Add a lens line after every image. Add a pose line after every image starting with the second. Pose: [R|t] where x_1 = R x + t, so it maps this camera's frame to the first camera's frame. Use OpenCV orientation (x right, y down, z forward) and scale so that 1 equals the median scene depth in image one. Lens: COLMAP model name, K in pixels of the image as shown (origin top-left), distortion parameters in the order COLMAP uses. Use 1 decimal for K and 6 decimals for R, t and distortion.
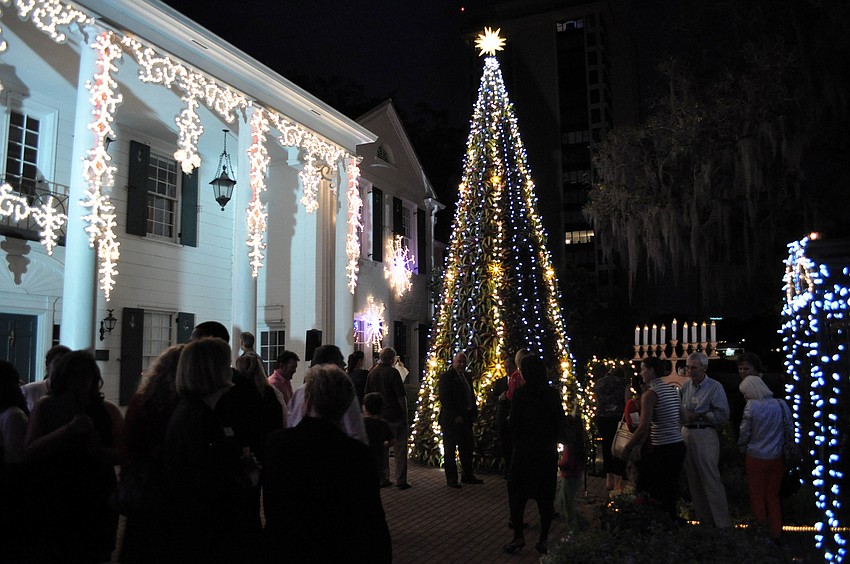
lens RADIAL K [[673.1, 0, 425.0], [0, 673.1, 282.0], [0, 0, 1]] dist [-0.077149, 0.004327]
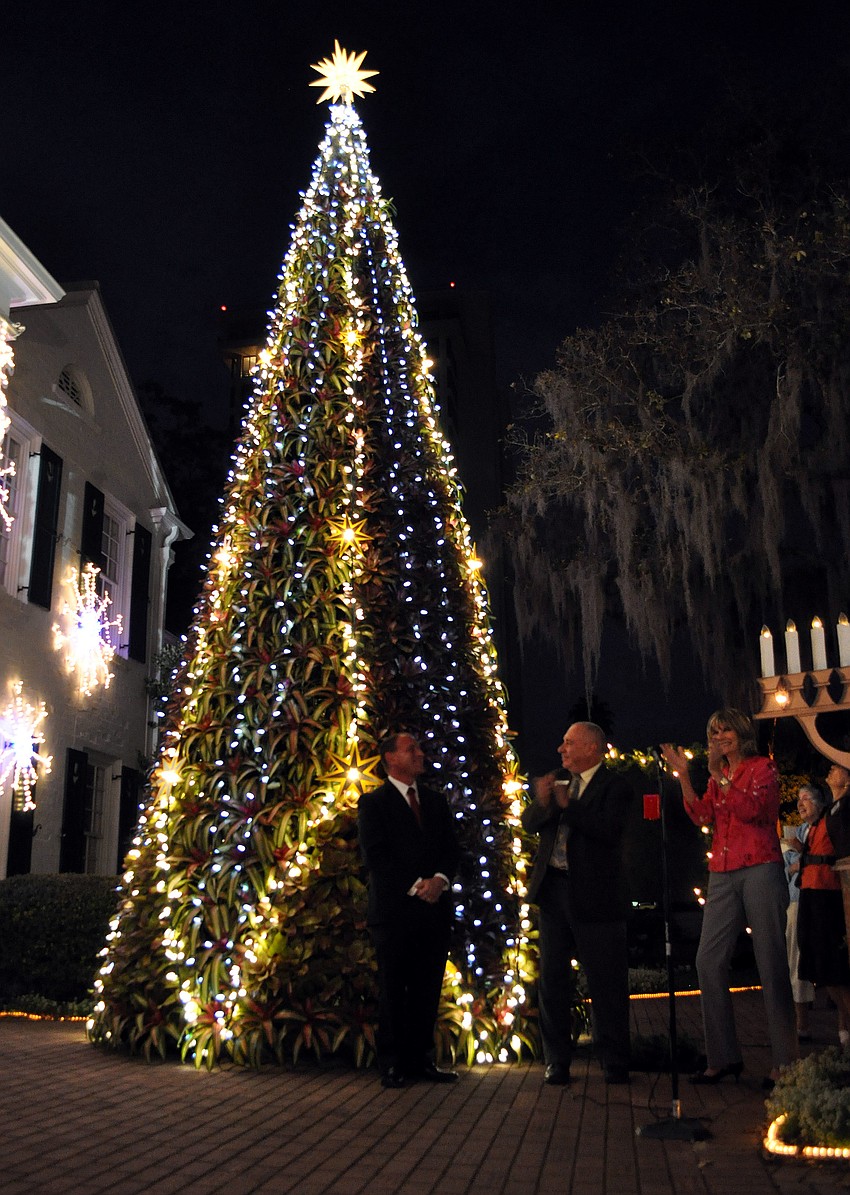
lens RADIAL K [[1127.8, 0, 420.7], [0, 1127.8, 602.6], [0, 0, 1]] dist [-0.079068, 0.000914]
pose [[0.967159, 0.067263, 0.245110, -0.012216], [-0.027145, 0.986167, -0.163515, 0.121858], [-0.252718, 0.151492, 0.955606, 0.352336]]
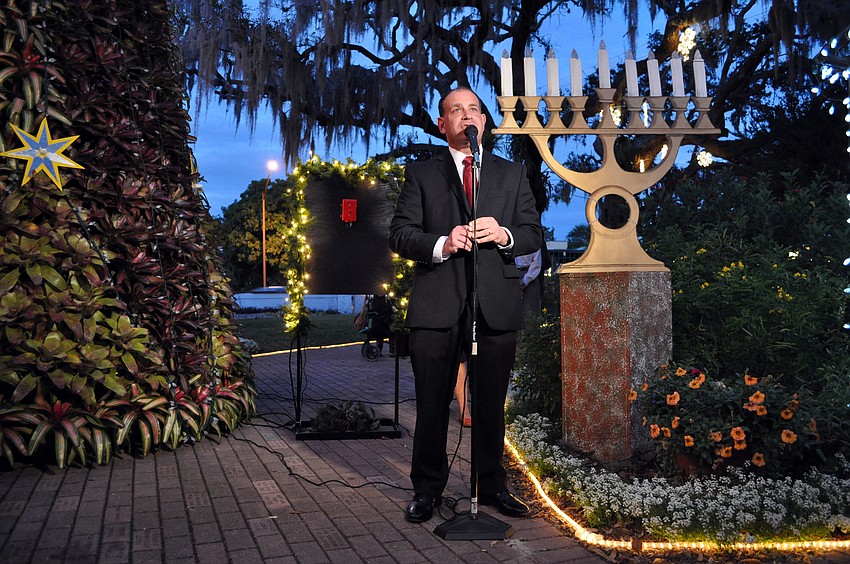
lens RADIAL K [[673.1, 0, 425.0], [0, 673.1, 282.0], [0, 0, 1]] dist [-0.077149, 0.004327]
pose [[0.674154, 0.013273, 0.738471, -0.002145], [-0.084112, 0.994714, 0.058907, 0.141012], [-0.733786, -0.101827, 0.671707, 0.581044]]
